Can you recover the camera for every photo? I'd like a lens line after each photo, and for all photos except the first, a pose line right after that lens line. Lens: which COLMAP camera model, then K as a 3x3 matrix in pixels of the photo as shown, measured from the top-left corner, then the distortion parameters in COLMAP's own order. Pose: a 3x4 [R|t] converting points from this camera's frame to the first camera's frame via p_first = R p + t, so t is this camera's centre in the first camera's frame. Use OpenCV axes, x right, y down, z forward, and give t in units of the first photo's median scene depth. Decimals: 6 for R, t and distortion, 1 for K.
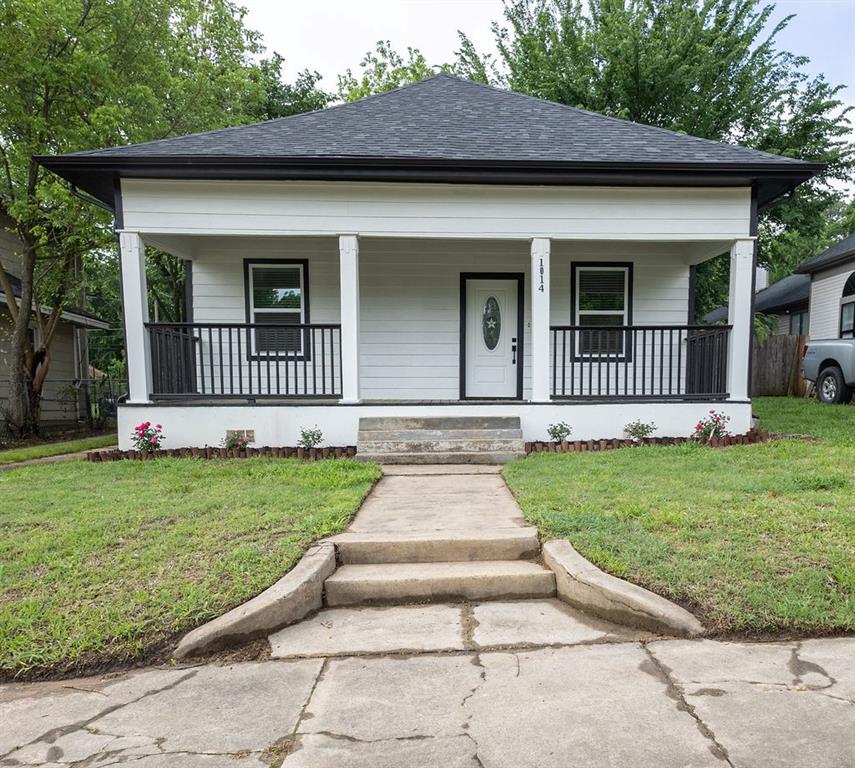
lens RADIAL K [[767.8, 0, 479.0], [0, 767.8, 473.4], [0, 0, 1]] dist [-0.002151, 0.007960]
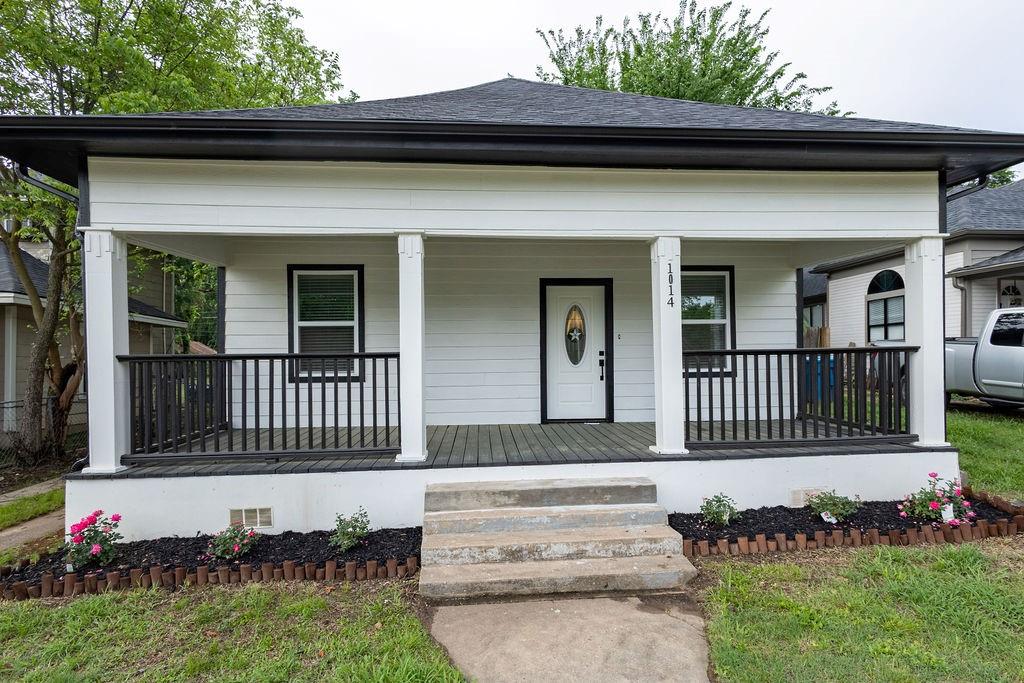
lens RADIAL K [[475.1, 0, 513.6], [0, 475.1, 335.7], [0, 0, 1]] dist [-0.000341, 0.000248]
pose [[0.999125, -0.012132, 0.040022, -0.088911], [0.016687, 0.993164, -0.115530, -0.155103], [-0.038347, 0.116096, 0.992497, 0.542114]]
